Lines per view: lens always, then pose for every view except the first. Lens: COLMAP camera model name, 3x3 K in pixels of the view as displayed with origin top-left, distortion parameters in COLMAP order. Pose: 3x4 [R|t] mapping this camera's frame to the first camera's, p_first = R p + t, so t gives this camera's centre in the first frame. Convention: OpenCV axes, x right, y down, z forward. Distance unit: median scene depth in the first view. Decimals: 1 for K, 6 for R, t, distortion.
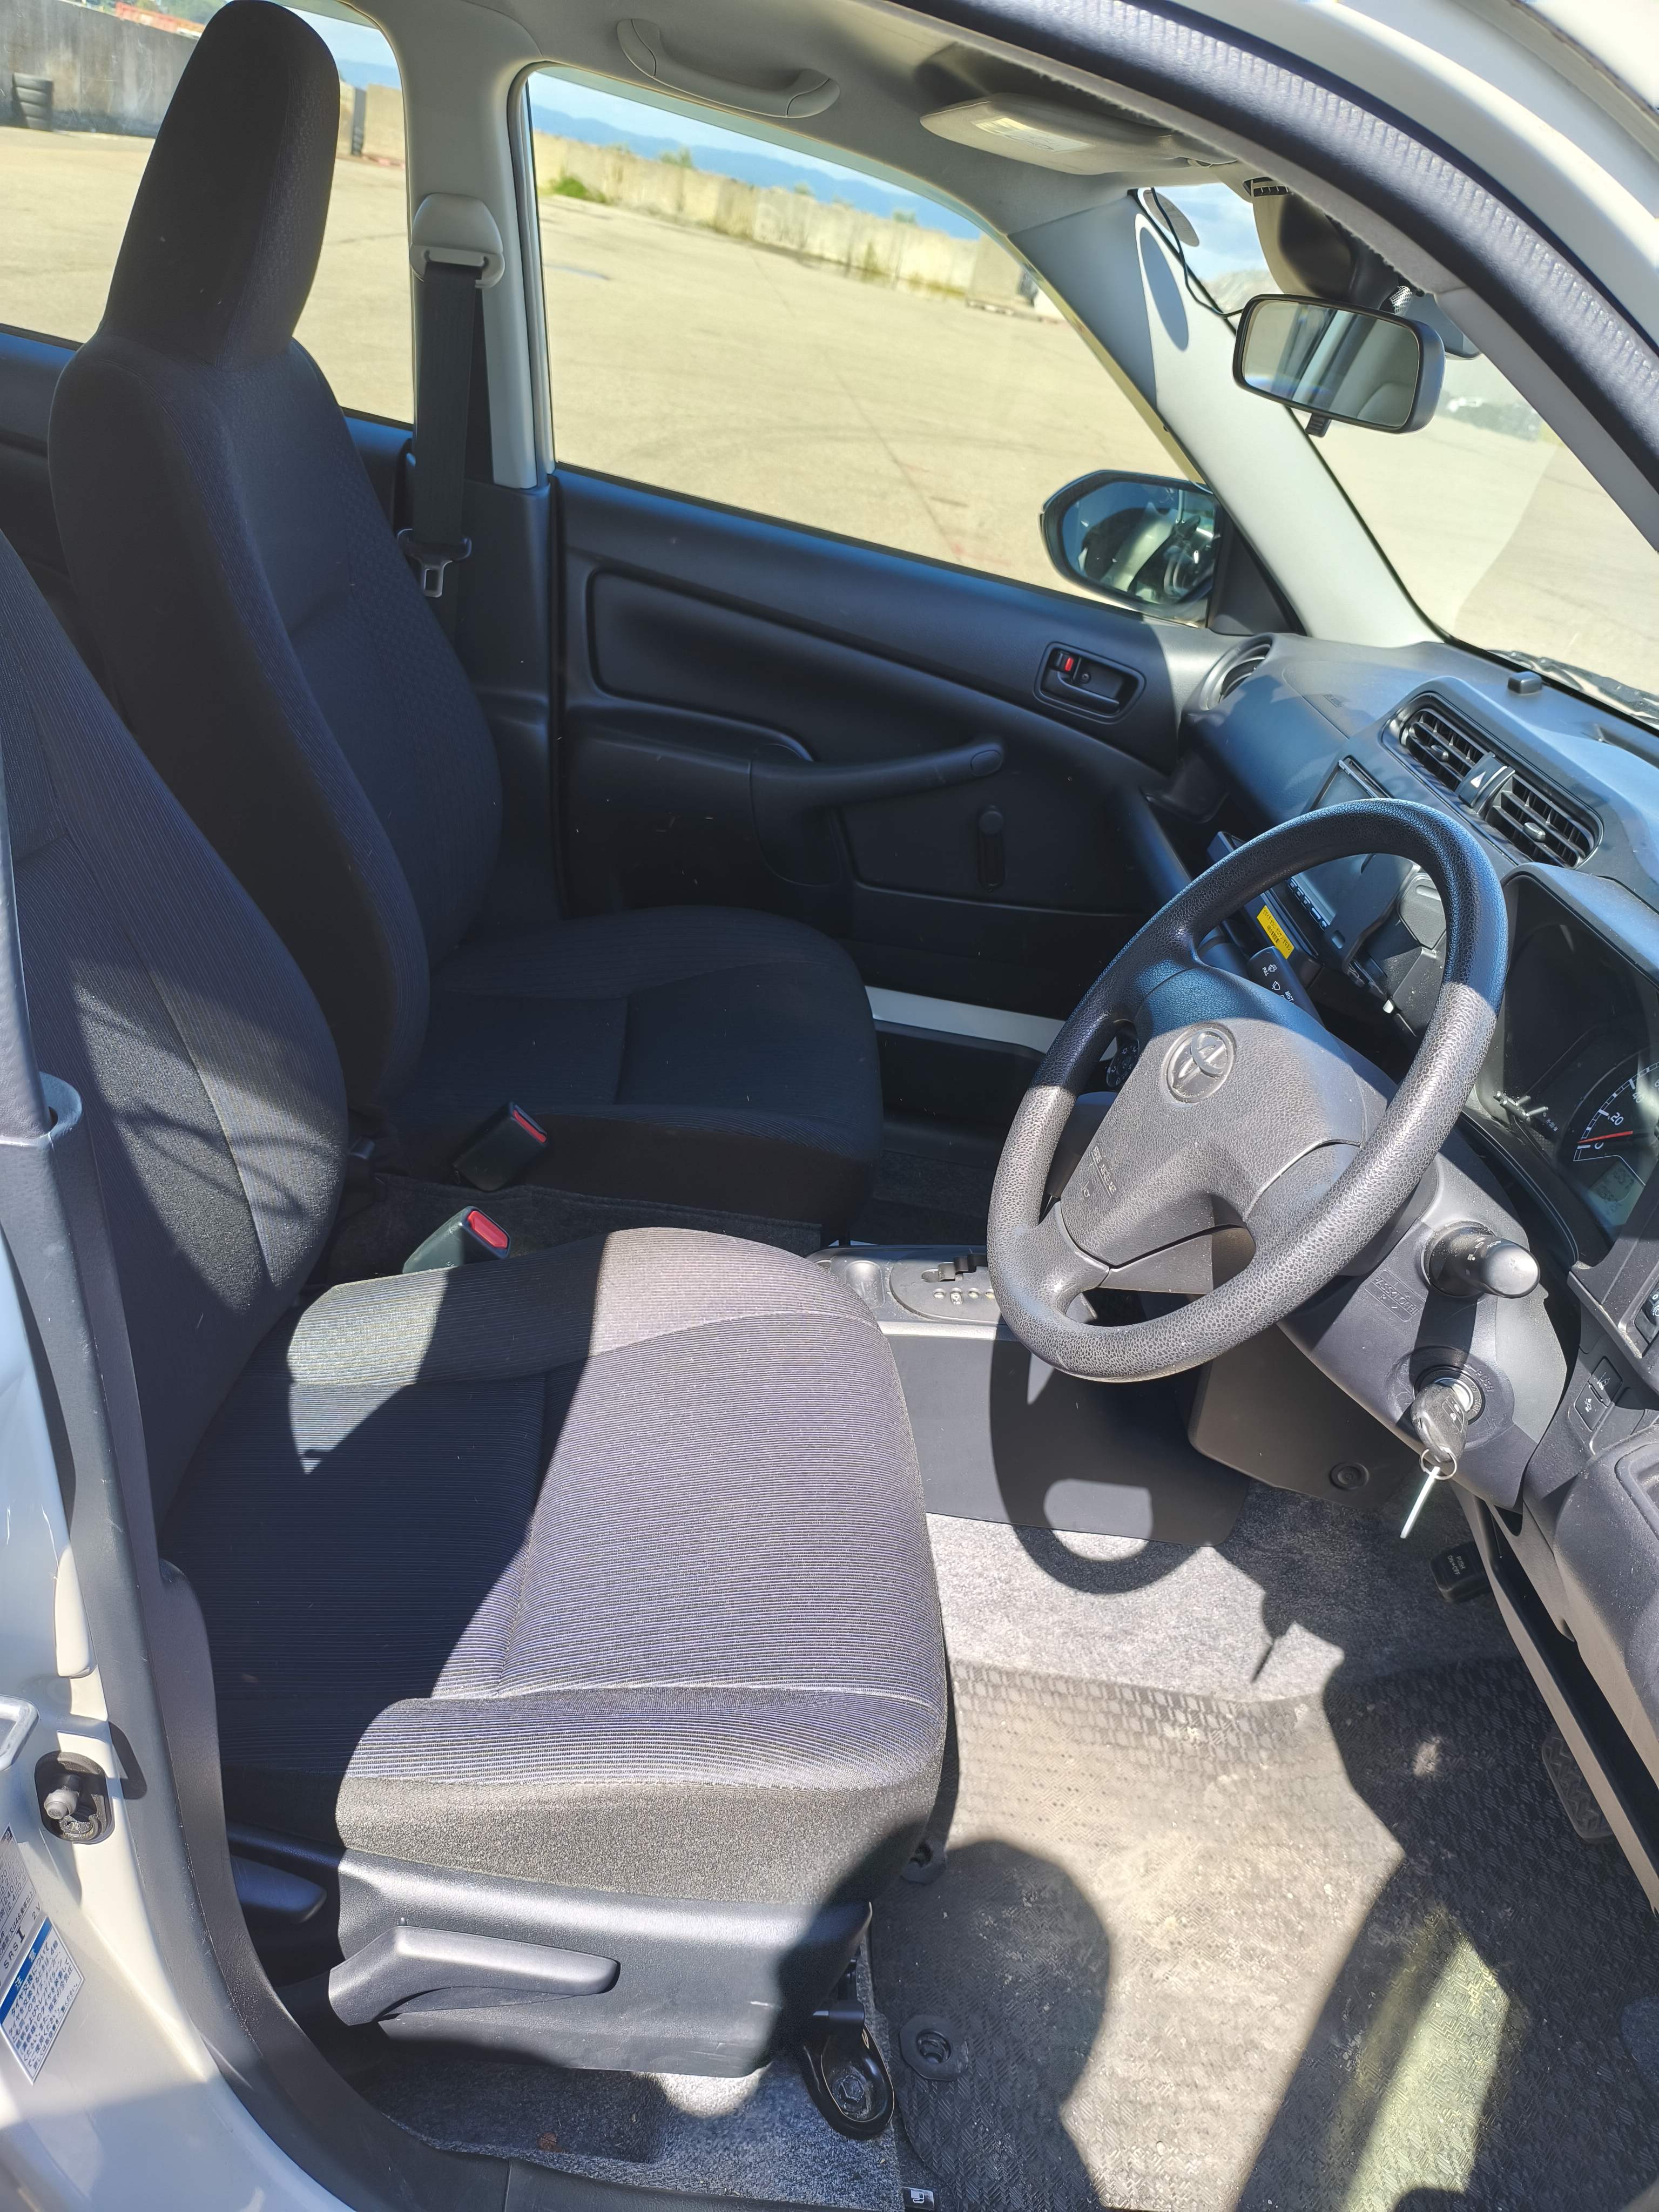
lens RADIAL K [[1718.9, 0, 829.0], [0, 1718.9, 1064.2], [0, 0, 1]] dist [0.108854, -0.273626]
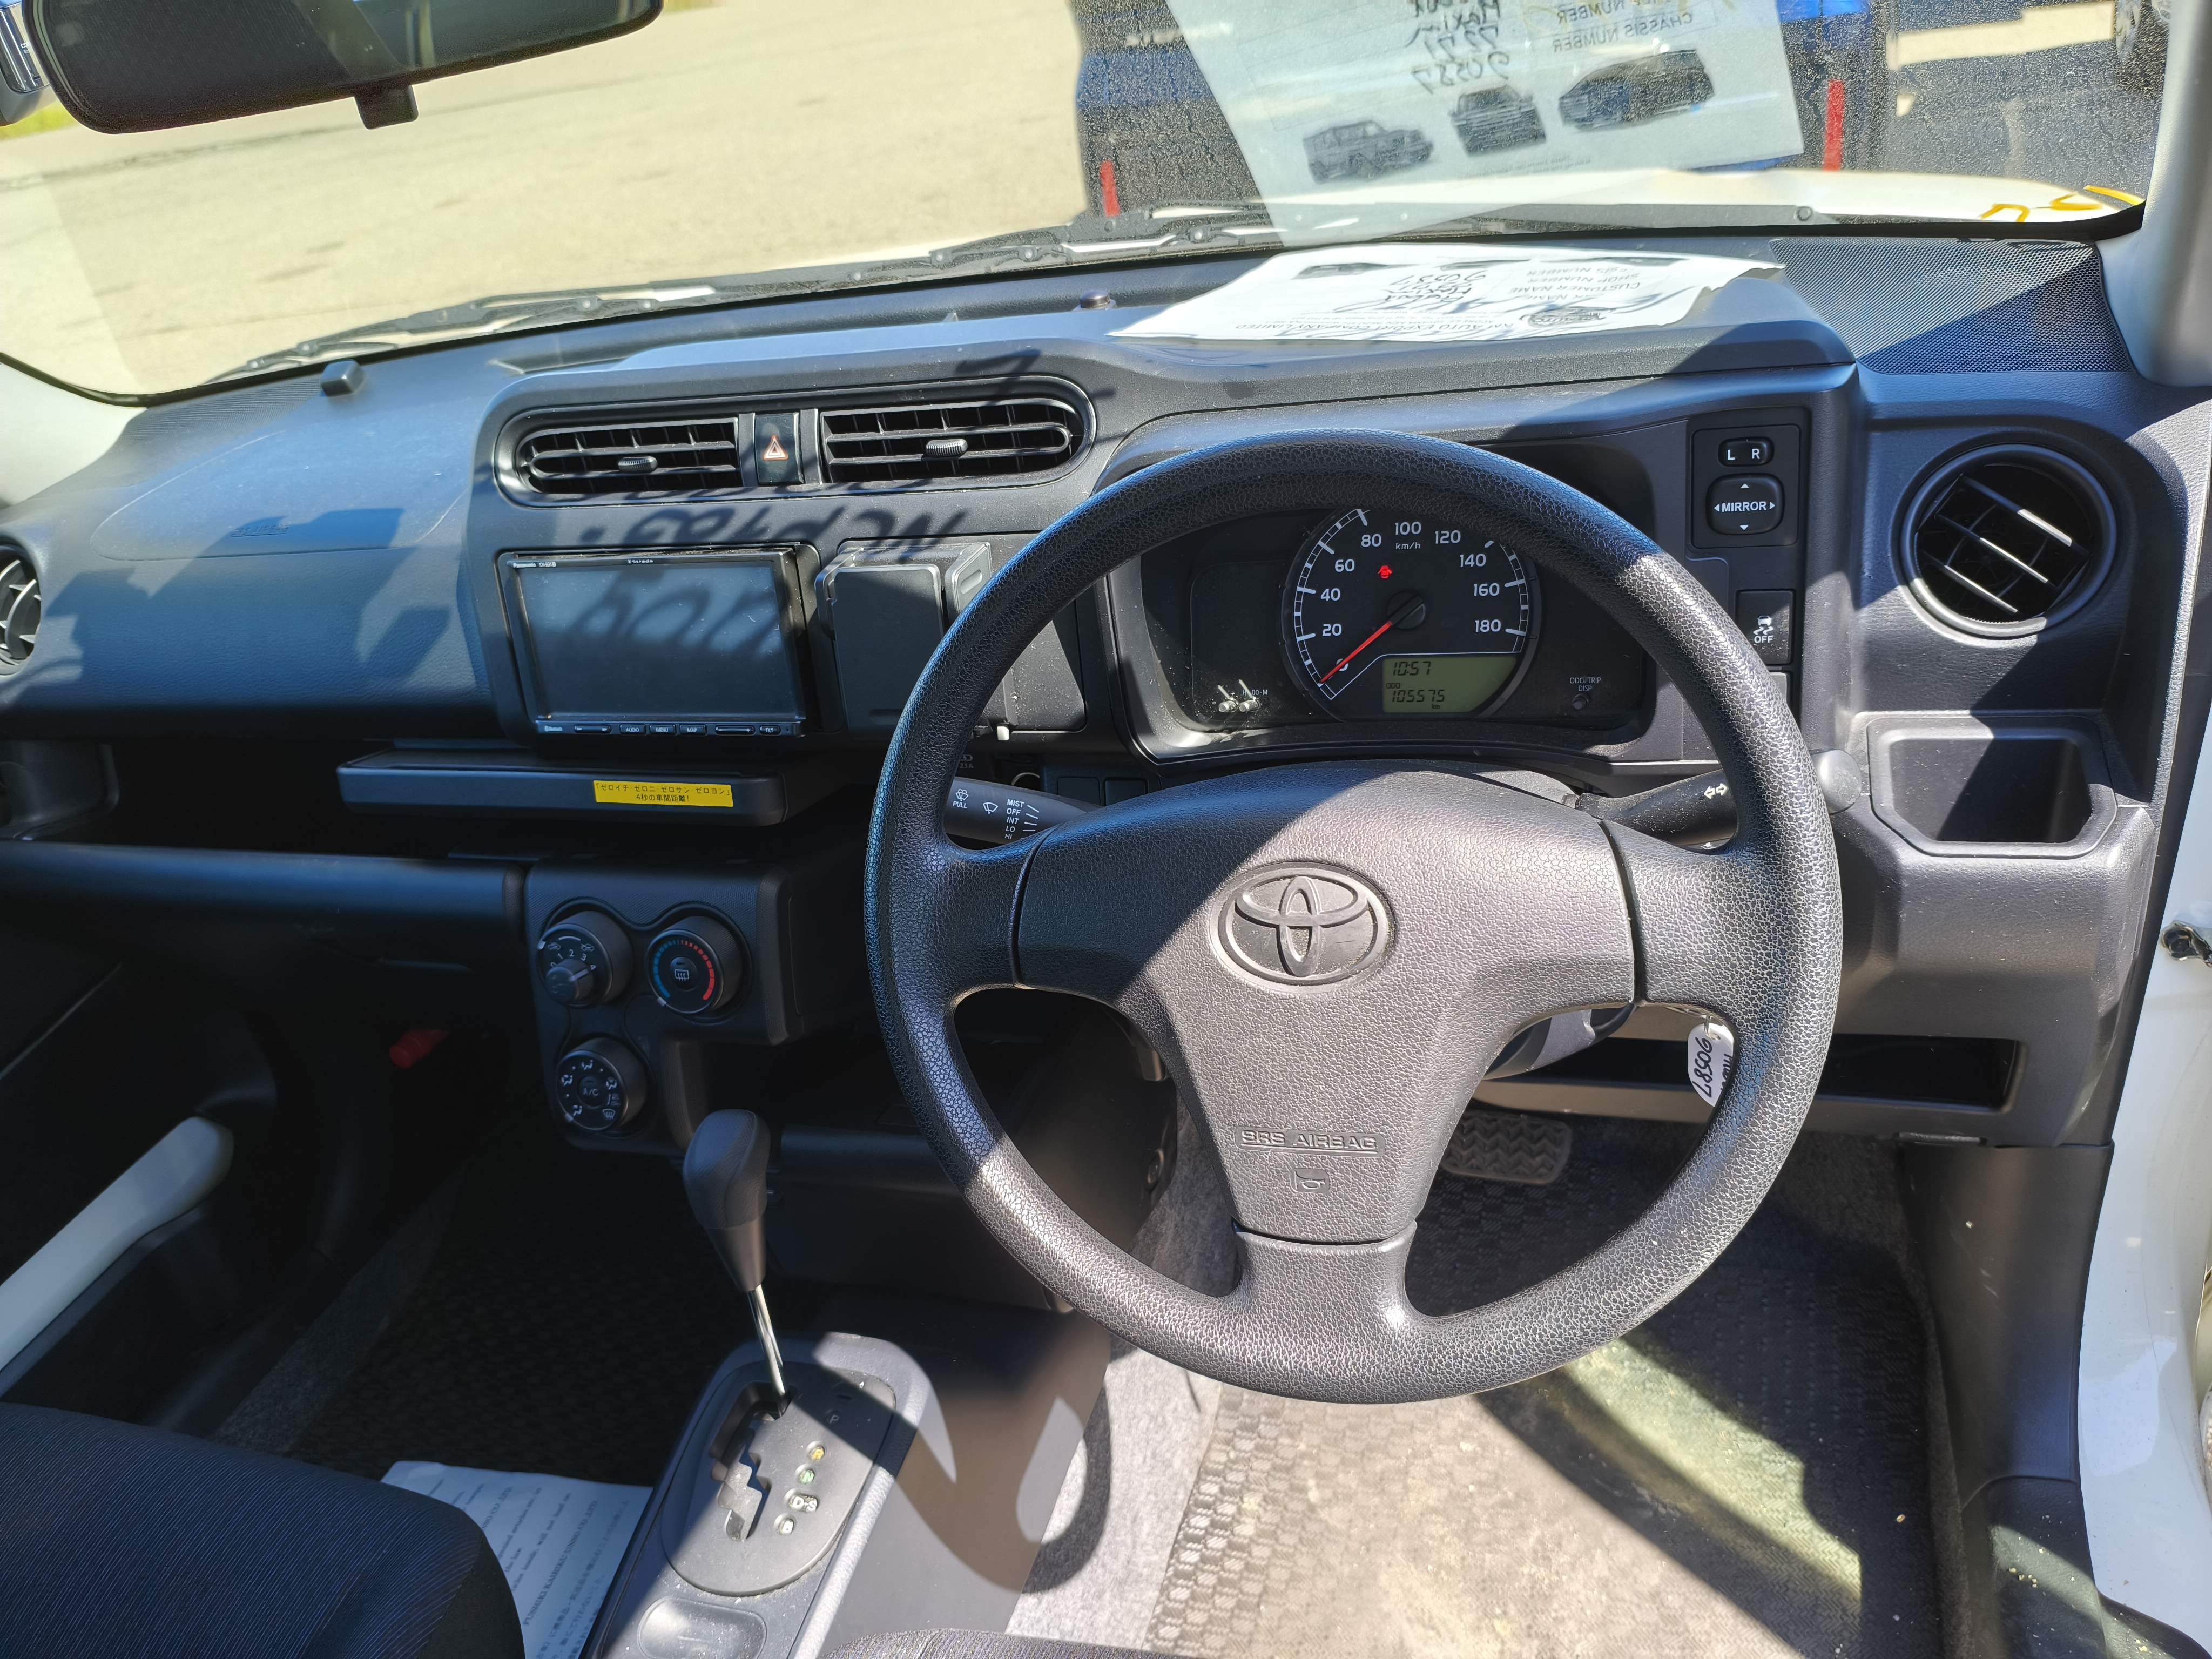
lens RADIAL K [[1718.9, 0, 1024.9], [0, 1718.9, 820.9], [0, 0, 1]] dist [0.108854, -0.273626]
pose [[0.303624, -0.678209, 0.669212, -0.180975], [0.616597, 0.675325, 0.404652, -0.275705], [-0.726375, 0.289772, 0.623227, 0.490767]]
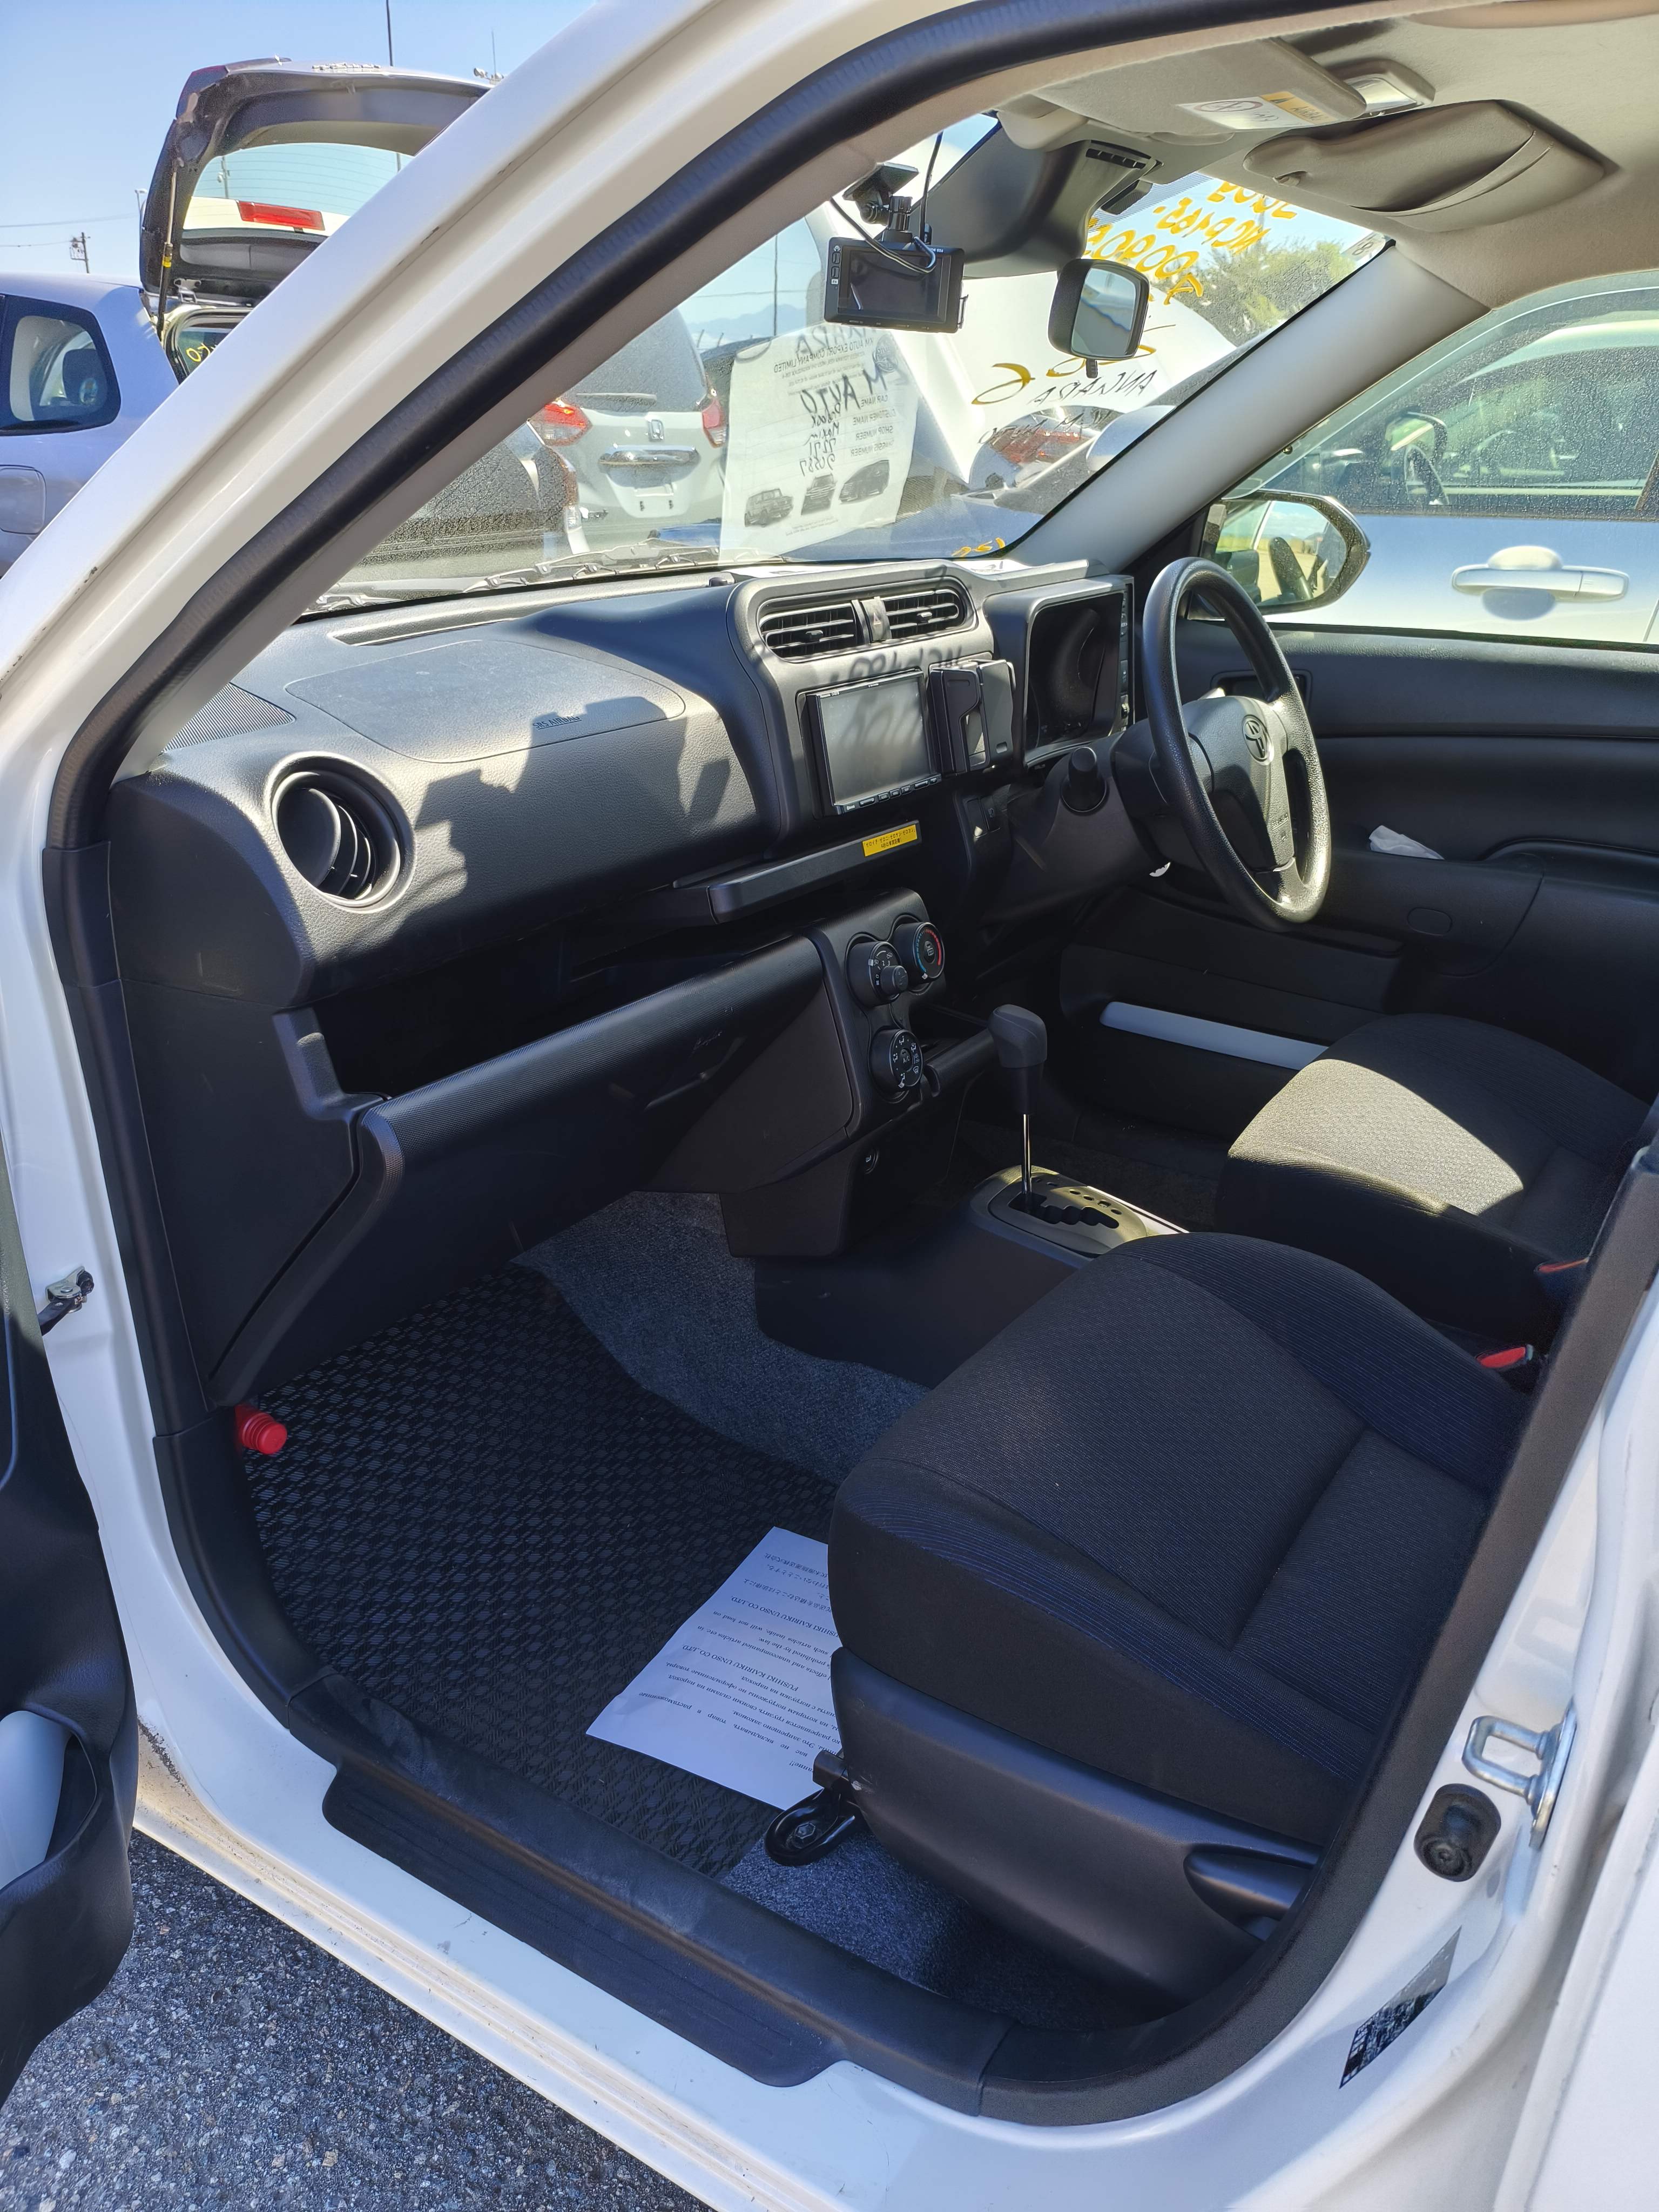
lens RADIAL K [[1718.9, 0, 829.0], [0, 1718.9, 1064.2], [0, 0, 1]] dist [0.108854, -0.273626]
pose [[-0.769141, -0.436580, 0.466713, -0.288493], [0.102419, 0.636644, 0.764326, -0.857691], [-0.630819, 0.635674, -0.444955, 1.684763]]
